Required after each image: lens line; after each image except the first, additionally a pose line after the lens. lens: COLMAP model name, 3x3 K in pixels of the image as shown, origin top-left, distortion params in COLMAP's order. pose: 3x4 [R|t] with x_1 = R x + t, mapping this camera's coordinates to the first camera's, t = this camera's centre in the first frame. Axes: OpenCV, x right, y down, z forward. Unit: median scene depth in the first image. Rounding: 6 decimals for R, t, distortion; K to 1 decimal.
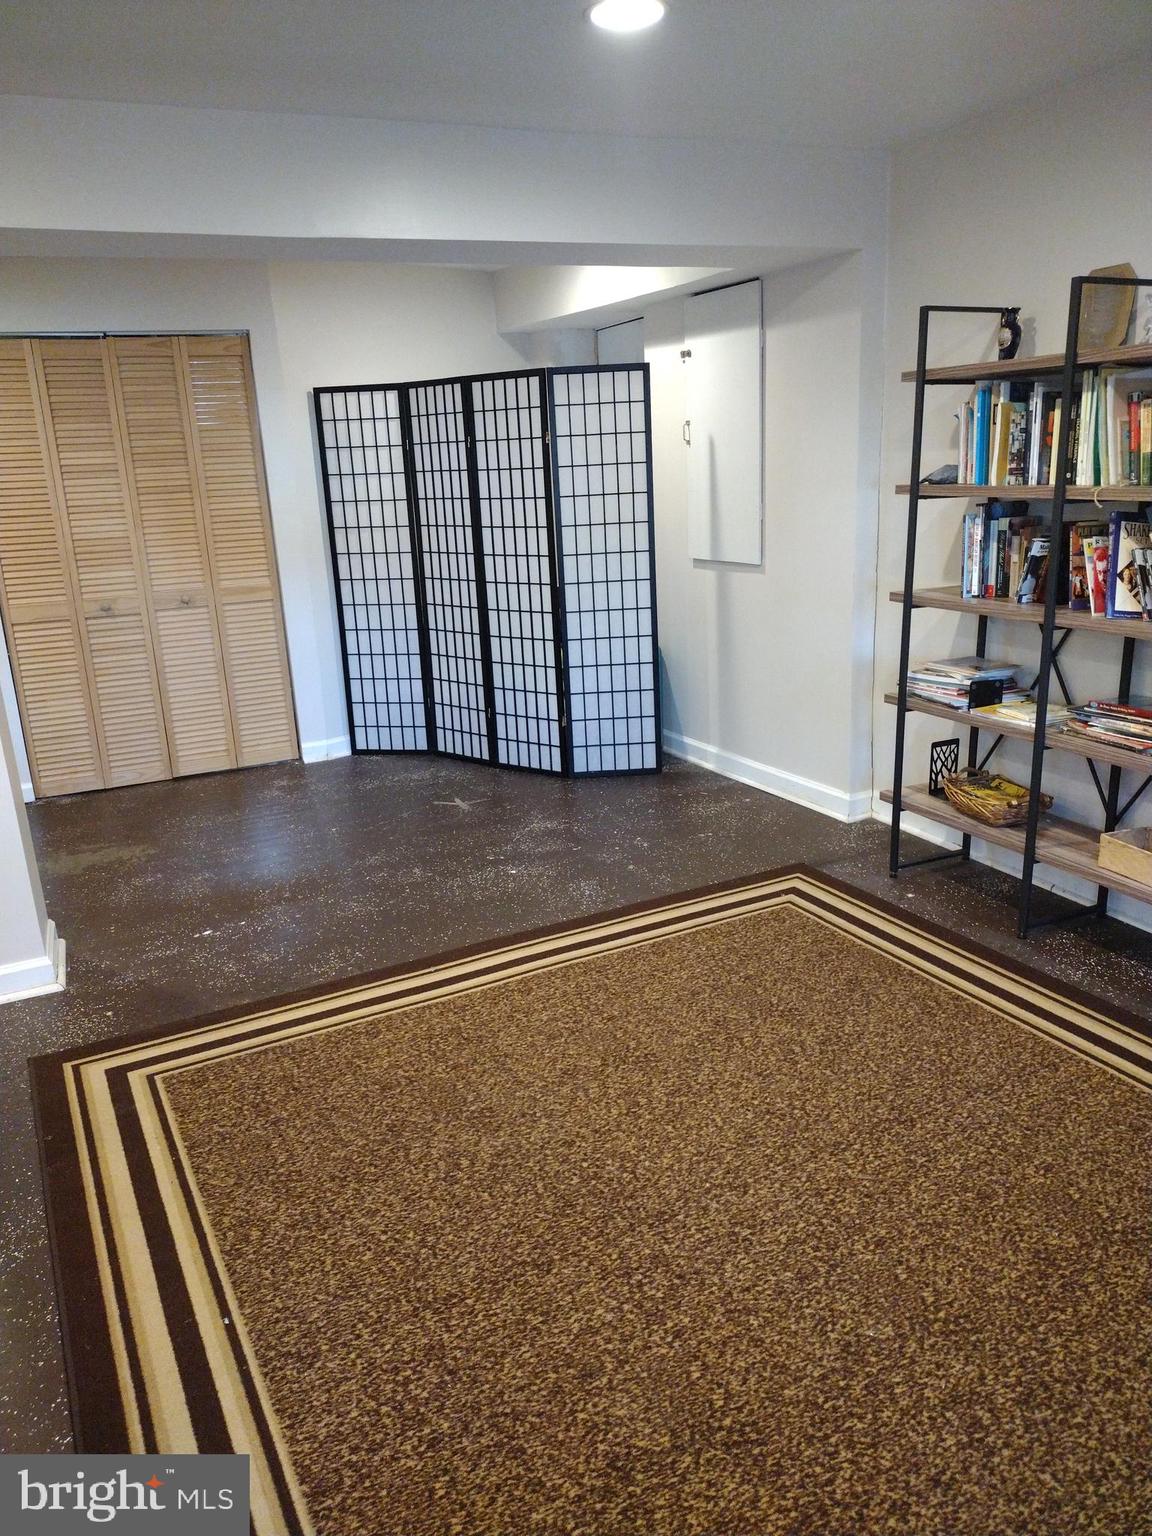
lens RADIAL K [[1150.3, 0, 572.4], [0, 1150.3, 768.0], [0, 0, 1]] dist [0.041301, -0.058555]
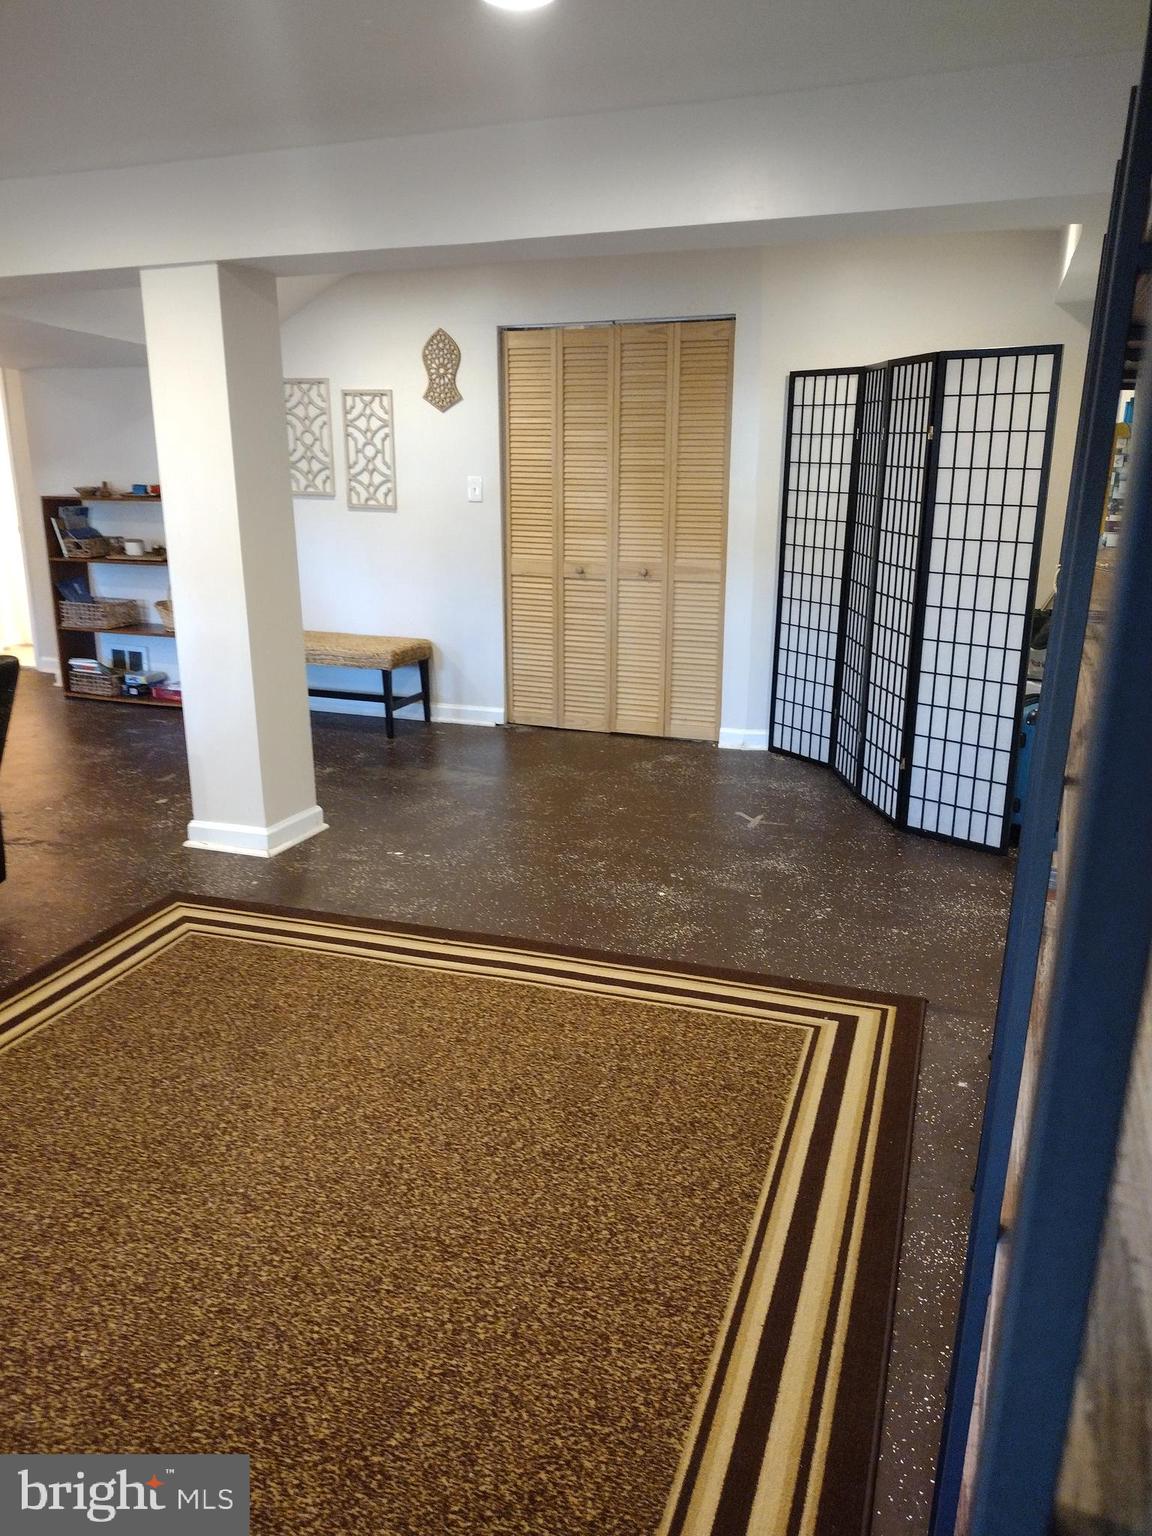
lens RADIAL K [[1150.3, 0, 524.4], [0, 1150.3, 777.9], [0, 0, 1]] dist [0.041301, -0.058555]
pose [[0.678115, 0.247990, -0.691853, 0.427745], [-0.221961, 0.966500, 0.128882, -0.084576], [0.700638, 0.066168, 0.710442, 0.200628]]
